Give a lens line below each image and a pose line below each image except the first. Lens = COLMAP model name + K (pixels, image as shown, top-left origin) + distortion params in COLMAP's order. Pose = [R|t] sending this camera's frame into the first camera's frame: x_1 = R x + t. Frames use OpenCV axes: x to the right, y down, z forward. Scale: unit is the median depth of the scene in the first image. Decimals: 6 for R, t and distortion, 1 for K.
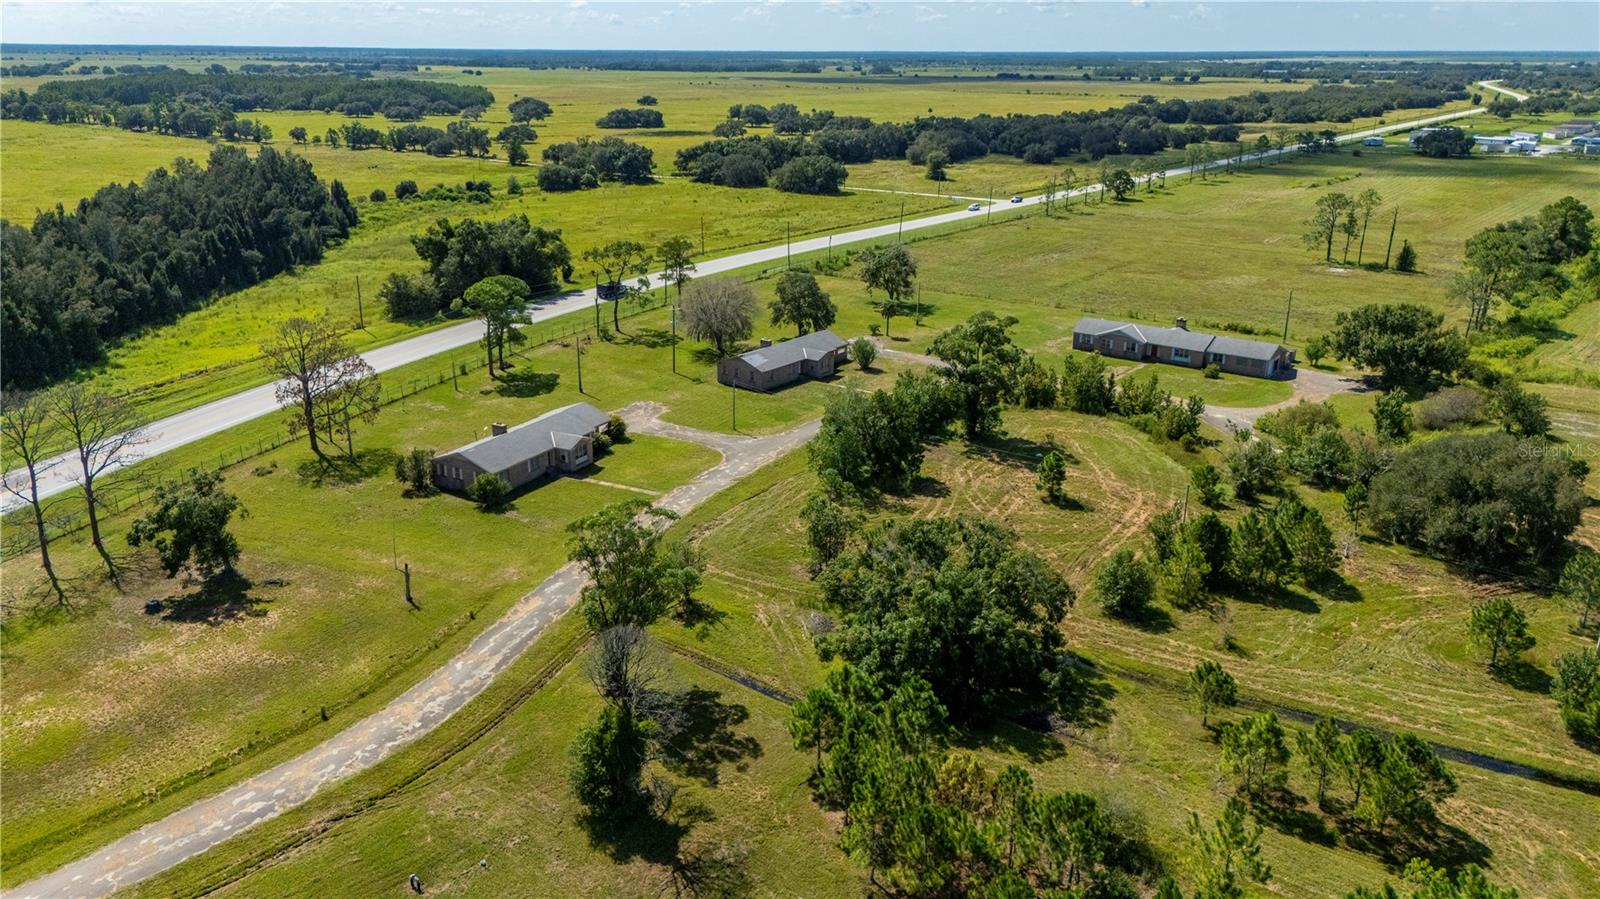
lens RADIAL K [[1176.7, 0, 791.4], [0, 1176.7, 449.9], [0, 0, 1]] dist [0.044684, -0.004815]
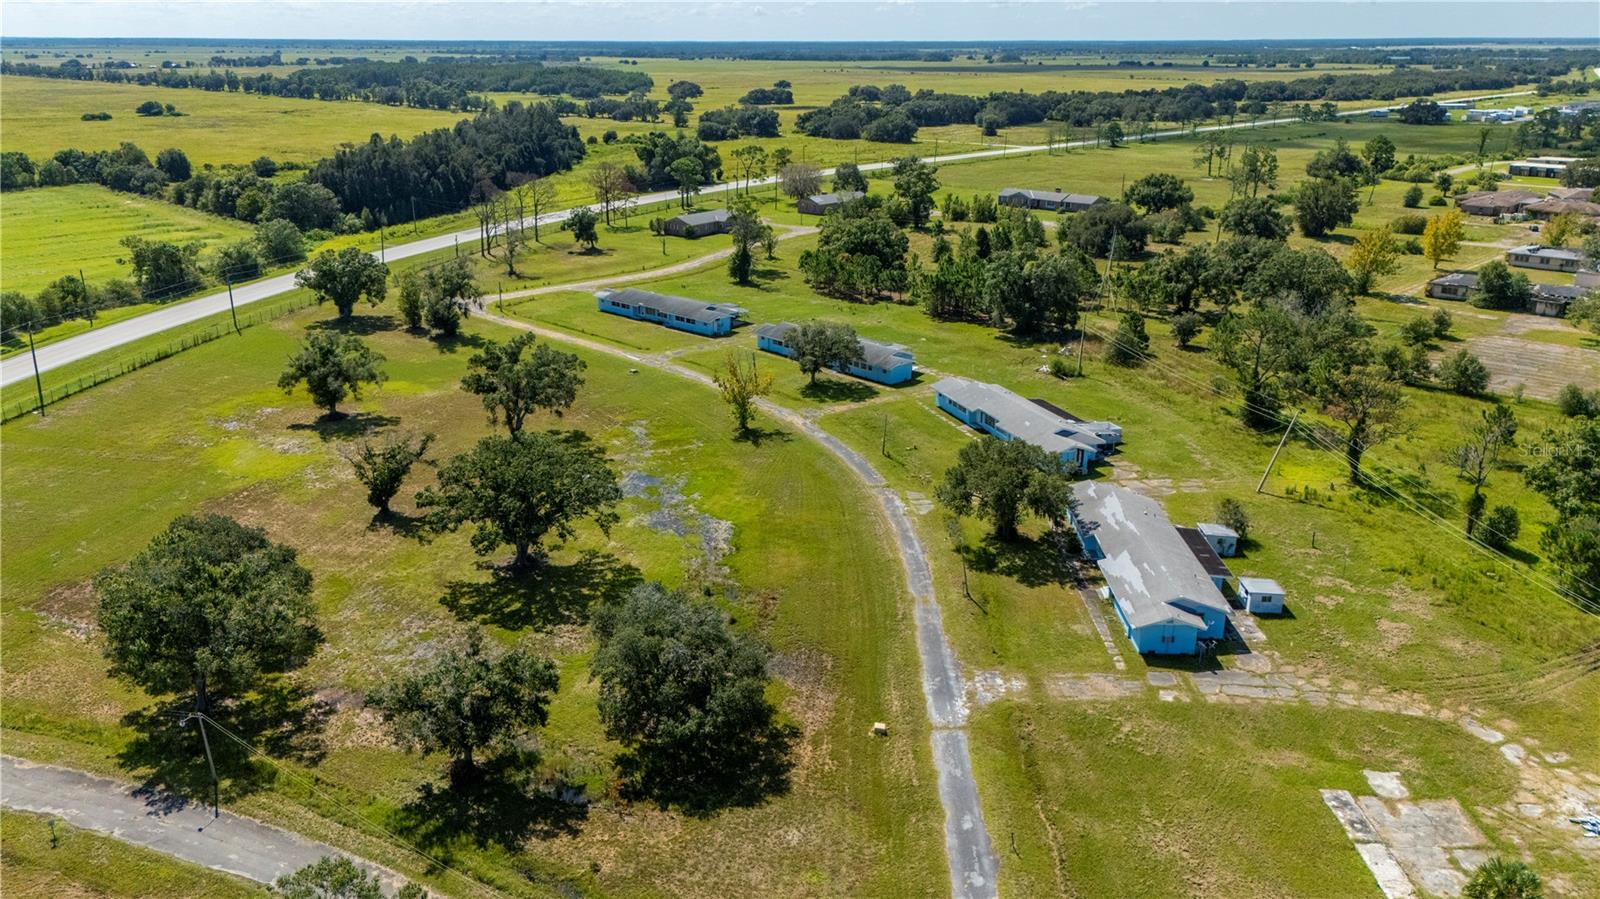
lens RADIAL K [[1189.0, 0, 794.0], [0, 1189.0, 438.7], [0, 0, 1]] dist [0.063611, -0.046943]
pose [[0.993674, 0.032126, -0.107611, 0.063821], [-0.032651, 0.999462, -0.003119, 0.133487], [0.107453, 0.006613, 0.994188, -0.392233]]
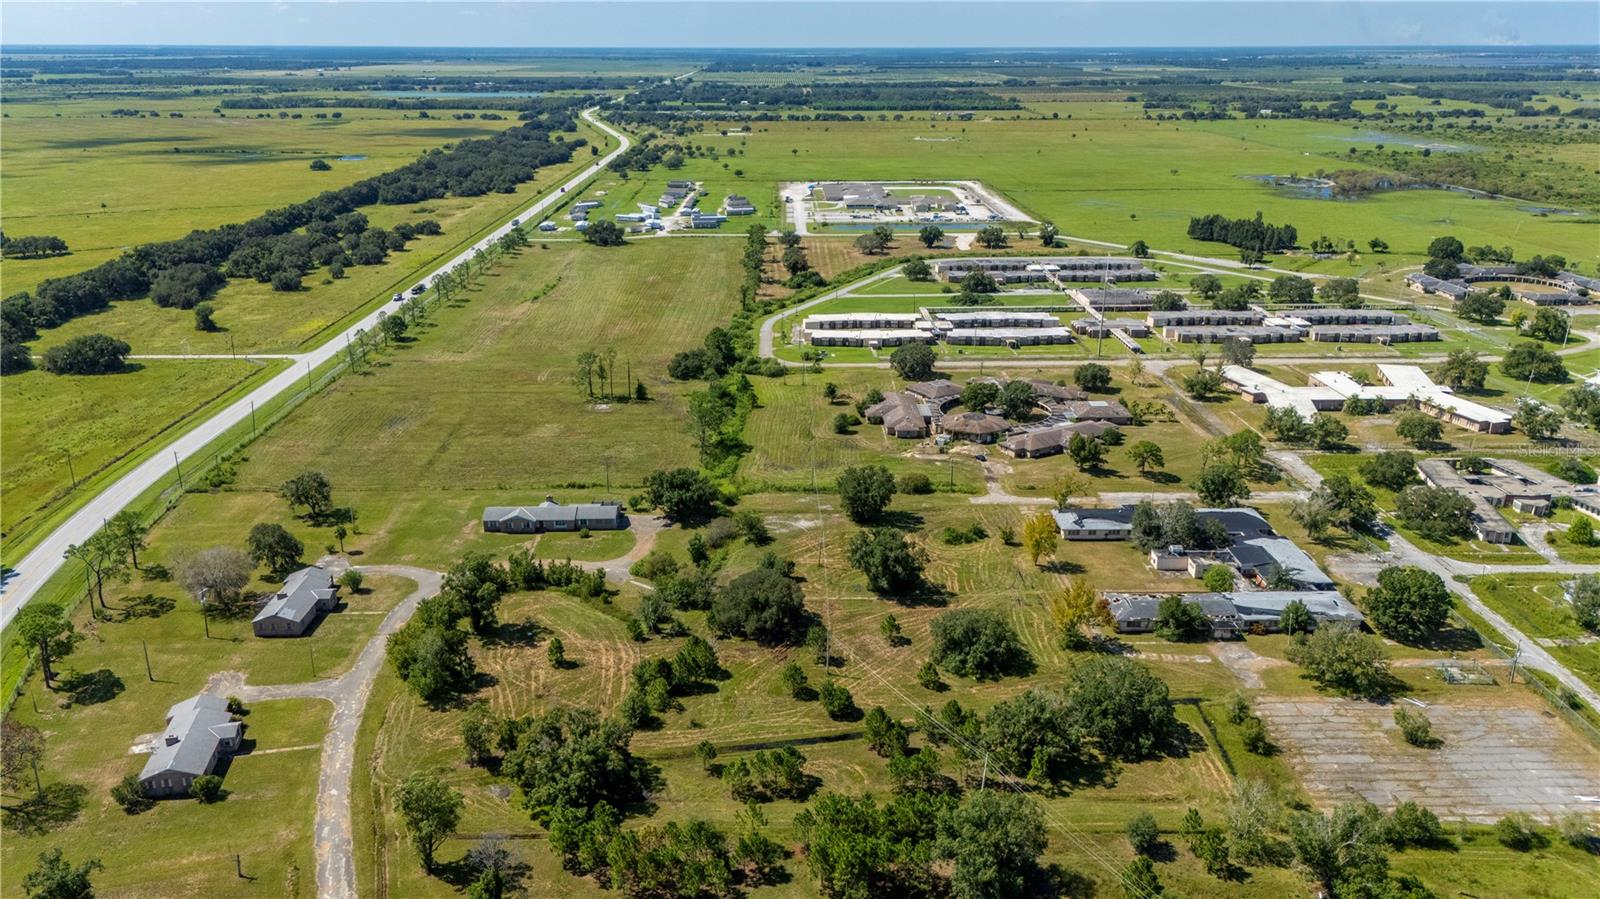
lens RADIAL K [[1202.5, 0, 800.0], [0, 1202.5, 449.5], [0, 0, 1]] dist [0.067010, -0.065205]
pose [[0.773754, -0.206663, 0.598827, -0.151116], [0.207558, 0.975816, 0.068579, -0.095459], [-0.598518, 0.071228, 0.797937, -0.191098]]
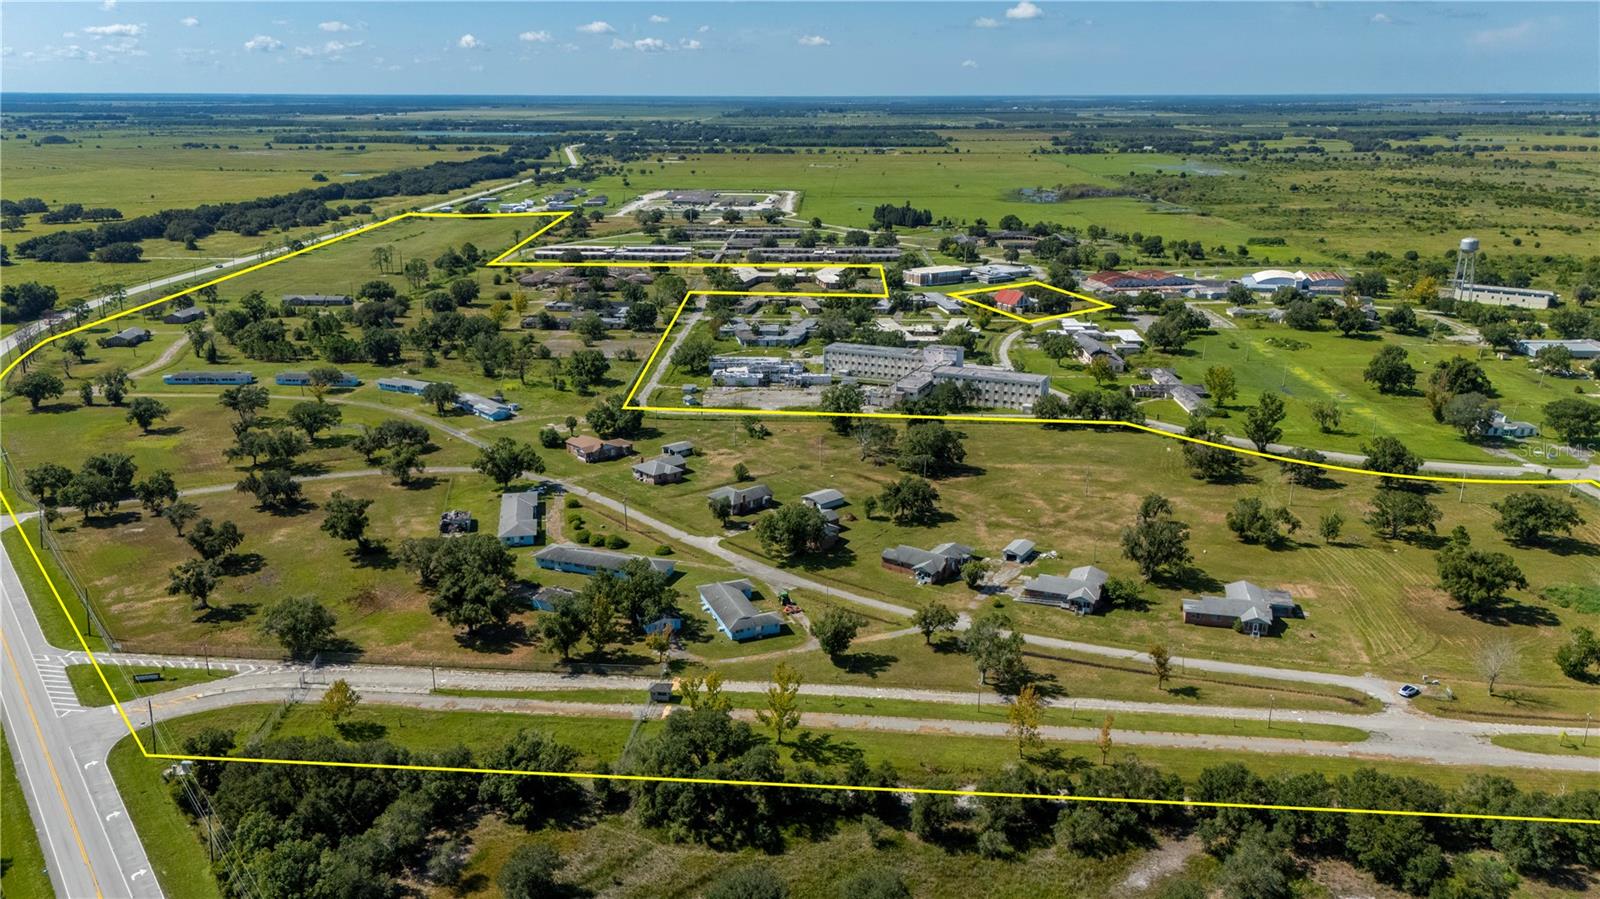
lens RADIAL K [[1192.7, 0, 794.8], [0, 1192.7, 449.8], [0, 0, 1]] dist [0.065338, -0.059710]
pose [[0.807582, -0.173349, 0.563703, -0.244030], [0.193133, 0.980856, 0.024941, 0.217232], [-0.557235, 0.088727, 0.825601, -1.082171]]
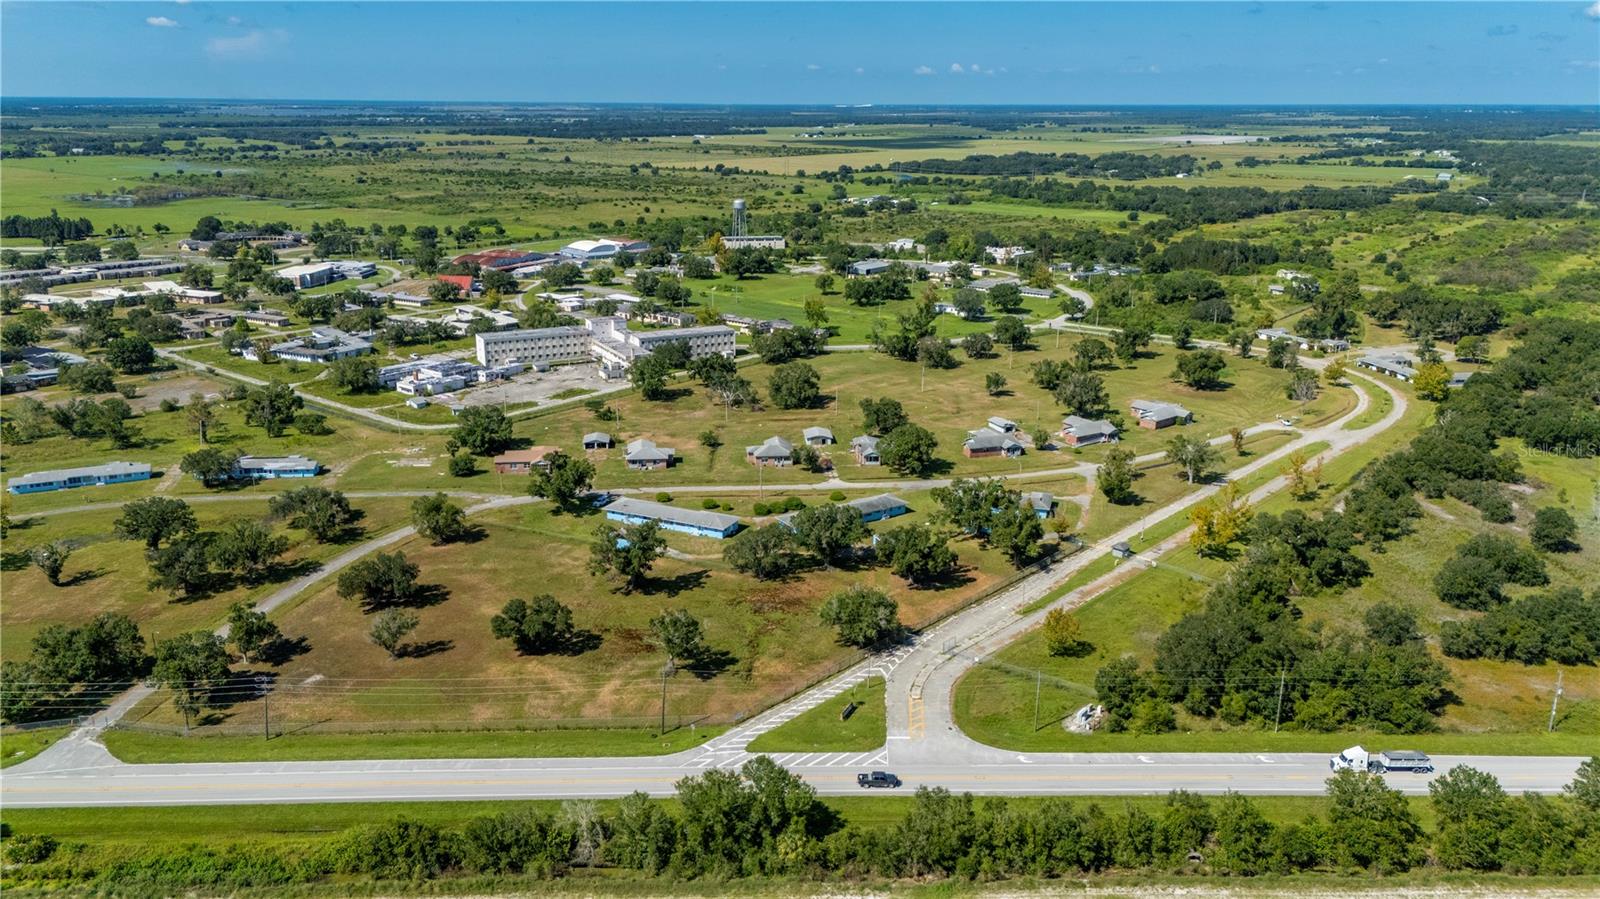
lens RADIAL K [[1176.7, 0, 791.4], [0, 1176.7, 449.9], [0, 0, 1]] dist [0.044684, -0.004815]
pose [[0.022289, -0.289857, 0.956810, -0.600009], [0.318858, 0.909128, 0.267984, 0.052484], [-0.947540, 0.299113, 0.112686, -0.532822]]
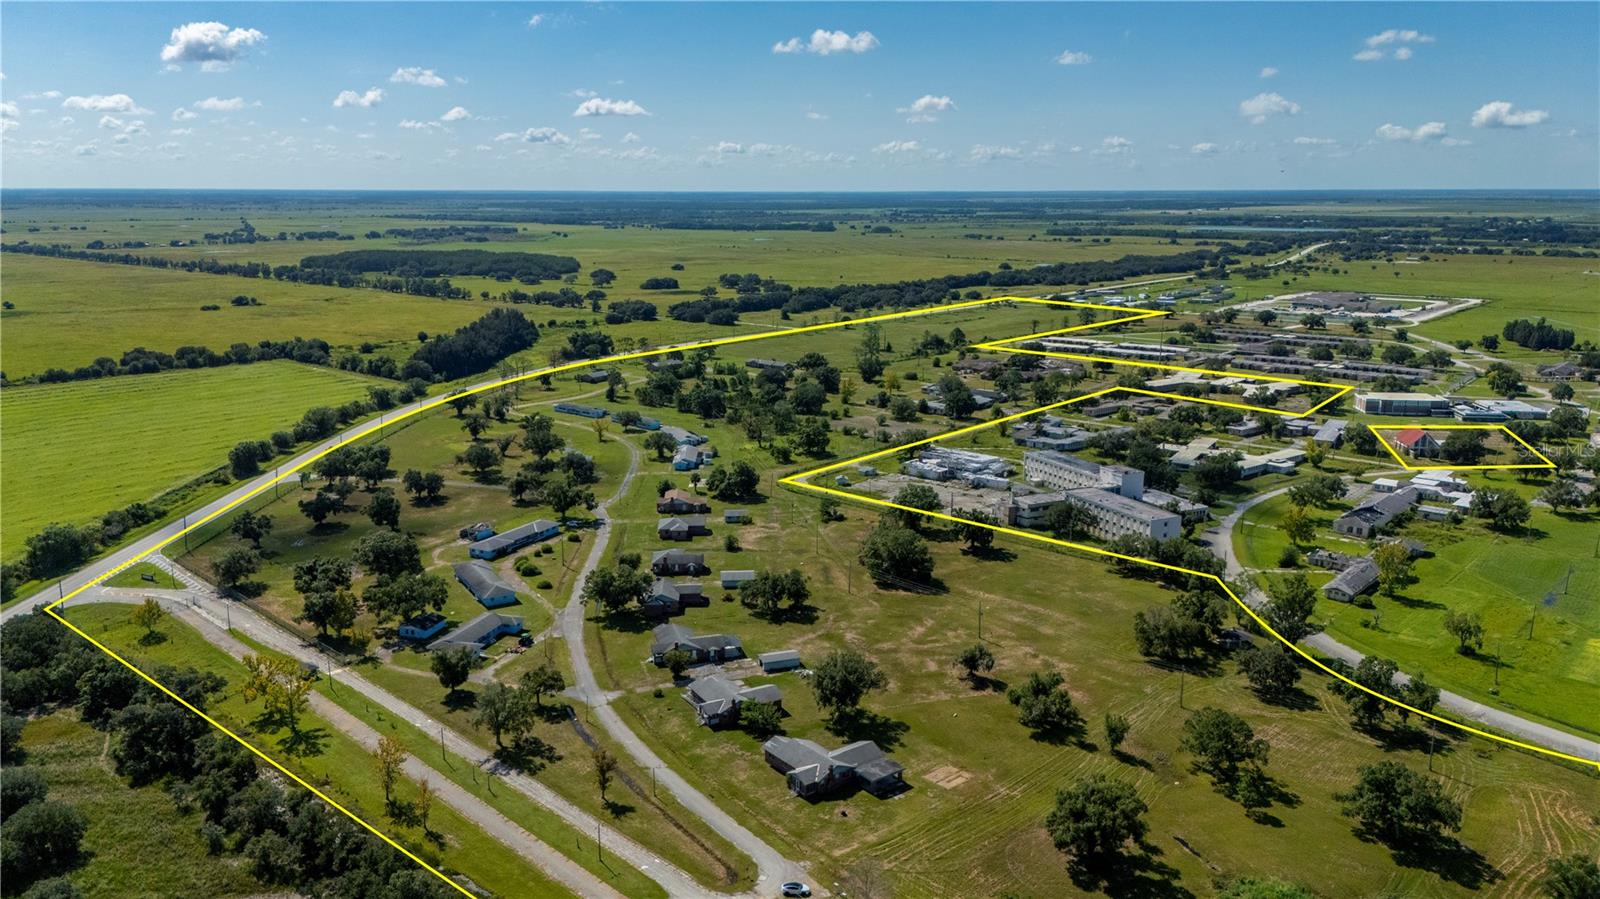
lens RADIAL K [[1189.0, 0, 794.0], [0, 1189.0, 438.7], [0, 0, 1]] dist [0.063611, -0.046943]
pose [[0.998611, 0.006793, -0.052250, 0.273709], [-0.012968, 0.992839, -0.118755, 0.272690], [0.051069, 0.119267, 0.991548, -1.246141]]
